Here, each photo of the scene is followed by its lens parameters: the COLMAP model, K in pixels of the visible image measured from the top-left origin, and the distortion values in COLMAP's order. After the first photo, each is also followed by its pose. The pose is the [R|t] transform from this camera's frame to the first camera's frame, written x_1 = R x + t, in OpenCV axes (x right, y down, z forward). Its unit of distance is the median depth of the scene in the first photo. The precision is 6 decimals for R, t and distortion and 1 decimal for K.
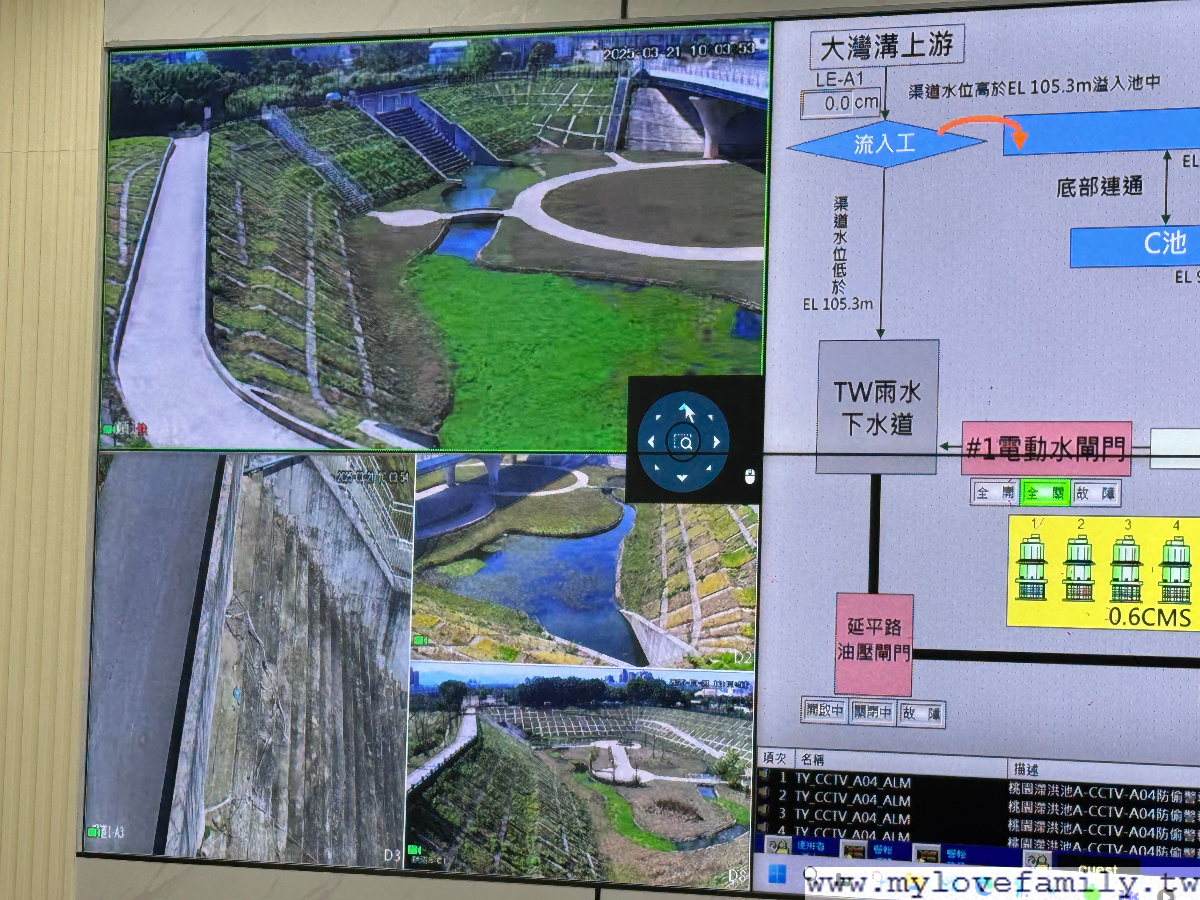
lens RADIAL K [[3226.4, 0, 600.0], [0, 3226.4, 450.0], [0, 0, 1]] dist [0.115809, 0.283617]
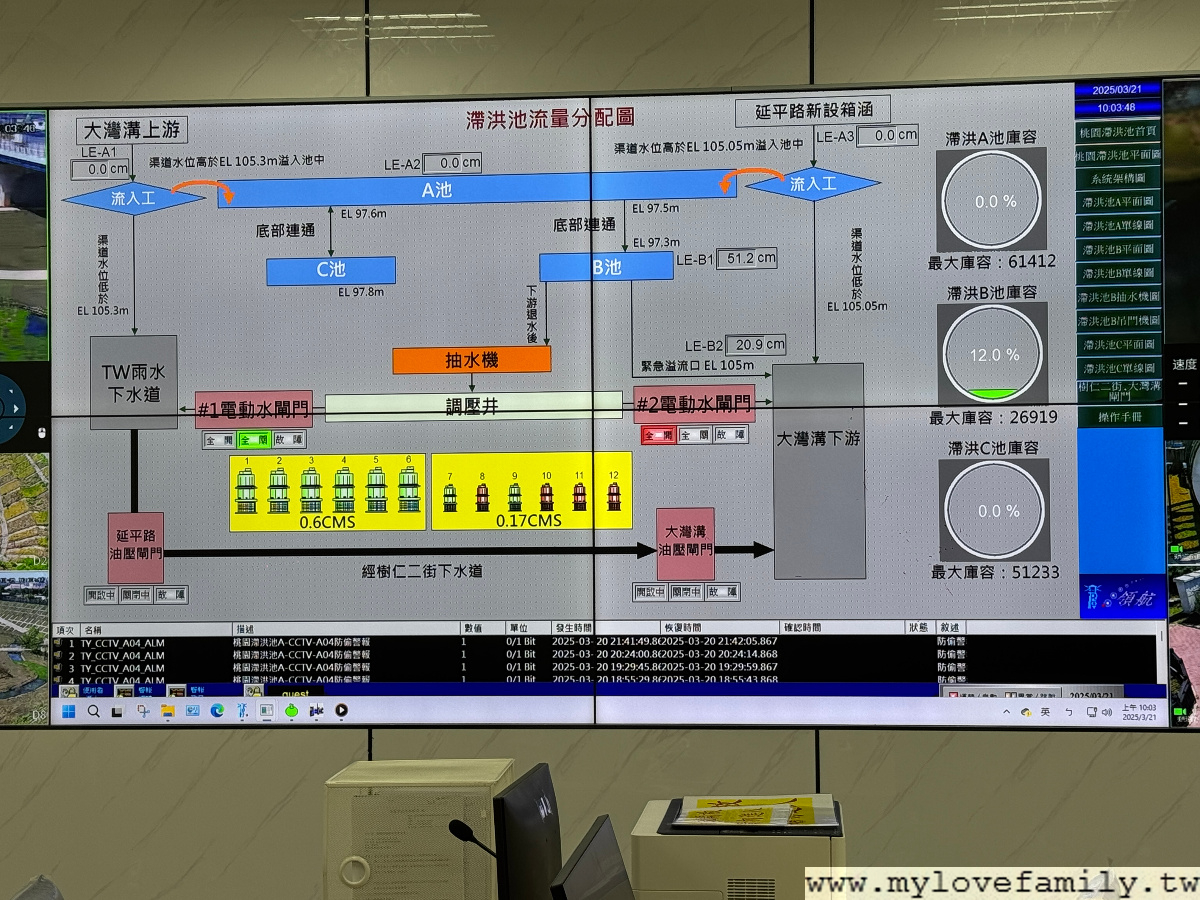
lens RADIAL K [[2197.7, 0, 600.0], [0, 2197.7, 450.0], [0, 0, 1]] dist [0.127198, 0.129767]
pose [[0.957131, -0.022651, 0.288769, -0.187910], [0.017433, 0.999635, 0.020630, -0.000916], [-0.289131, -0.014711, 0.957177, 0.078643]]
